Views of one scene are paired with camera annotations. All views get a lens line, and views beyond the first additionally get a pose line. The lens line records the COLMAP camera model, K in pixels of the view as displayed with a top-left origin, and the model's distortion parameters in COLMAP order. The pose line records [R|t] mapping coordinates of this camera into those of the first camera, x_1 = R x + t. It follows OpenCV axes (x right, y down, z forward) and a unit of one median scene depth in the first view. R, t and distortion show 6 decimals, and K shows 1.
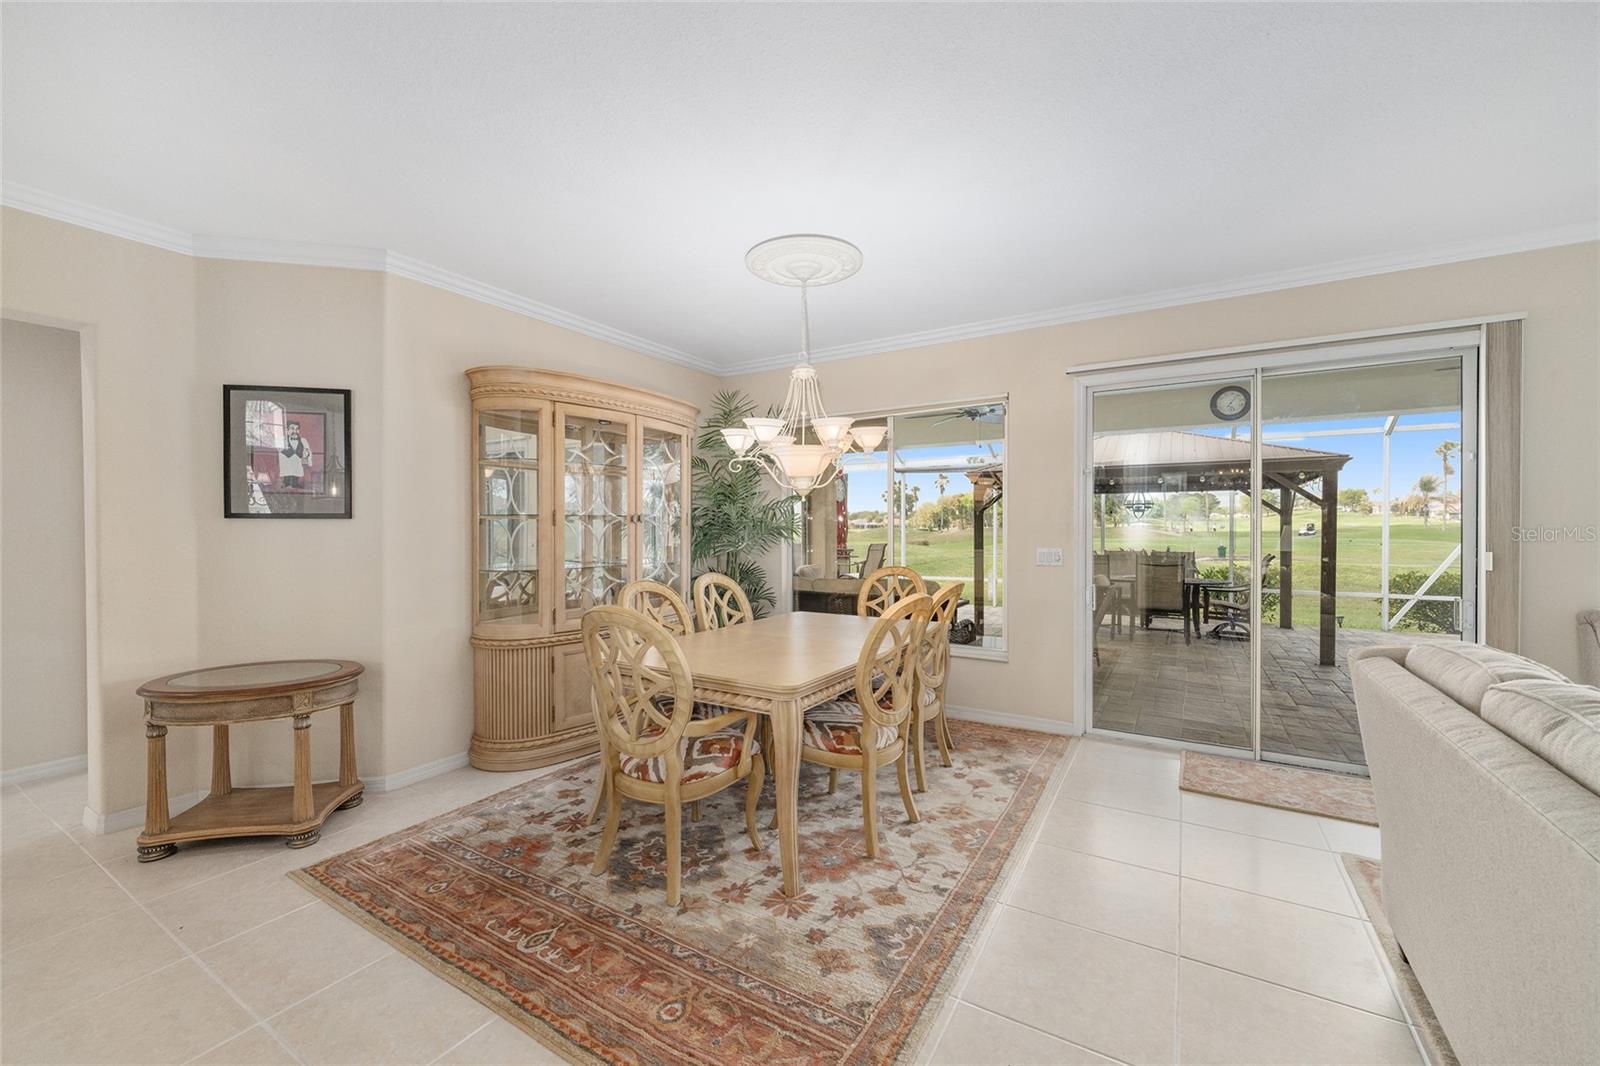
lens RADIAL K [[635.0, 0, 793.2], [0, 635.0, 539.0], [0, 0, 1]] dist [-0.000146, -0.000495]
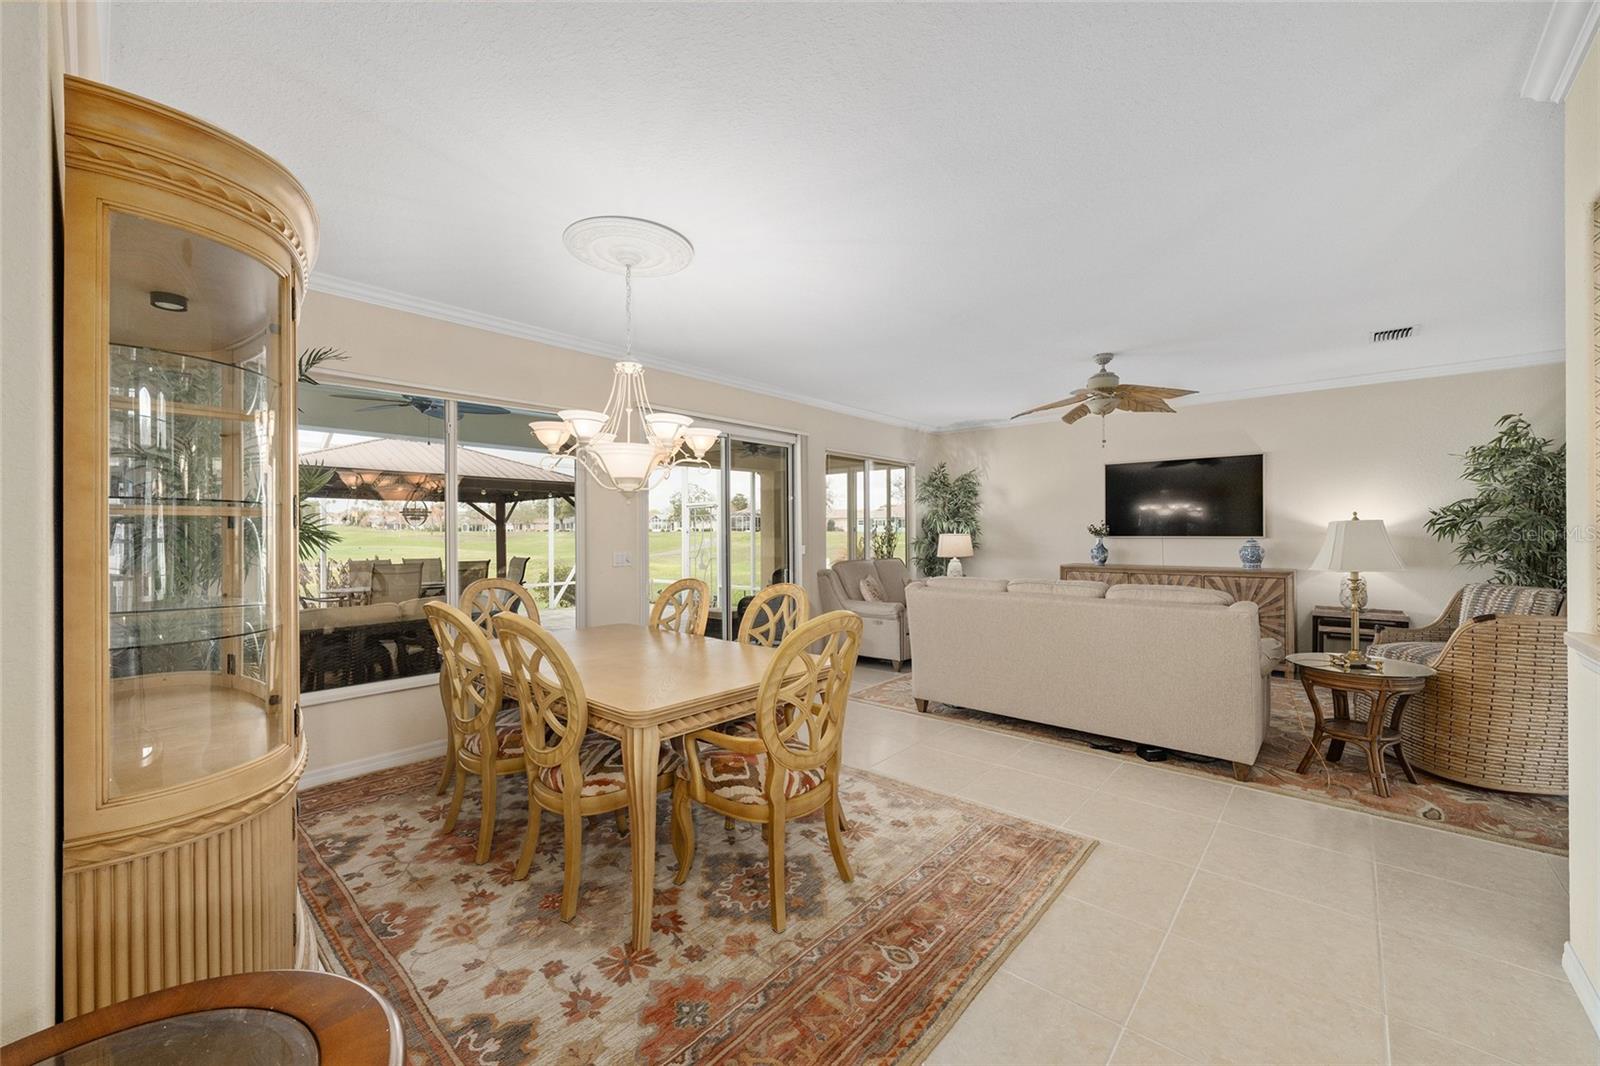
lens RADIAL K [[635.0, 0, 783.0], [0, 635.0, 527.9], [0, 0, 1]] dist [-0.000146, -0.000495]
pose [[0.181860, 0.007723, 0.983294, -0.970320], [0.025955, 0.999583, -0.012652, -0.009495], [-0.982982, 0.027822, 0.181583, 0.684097]]
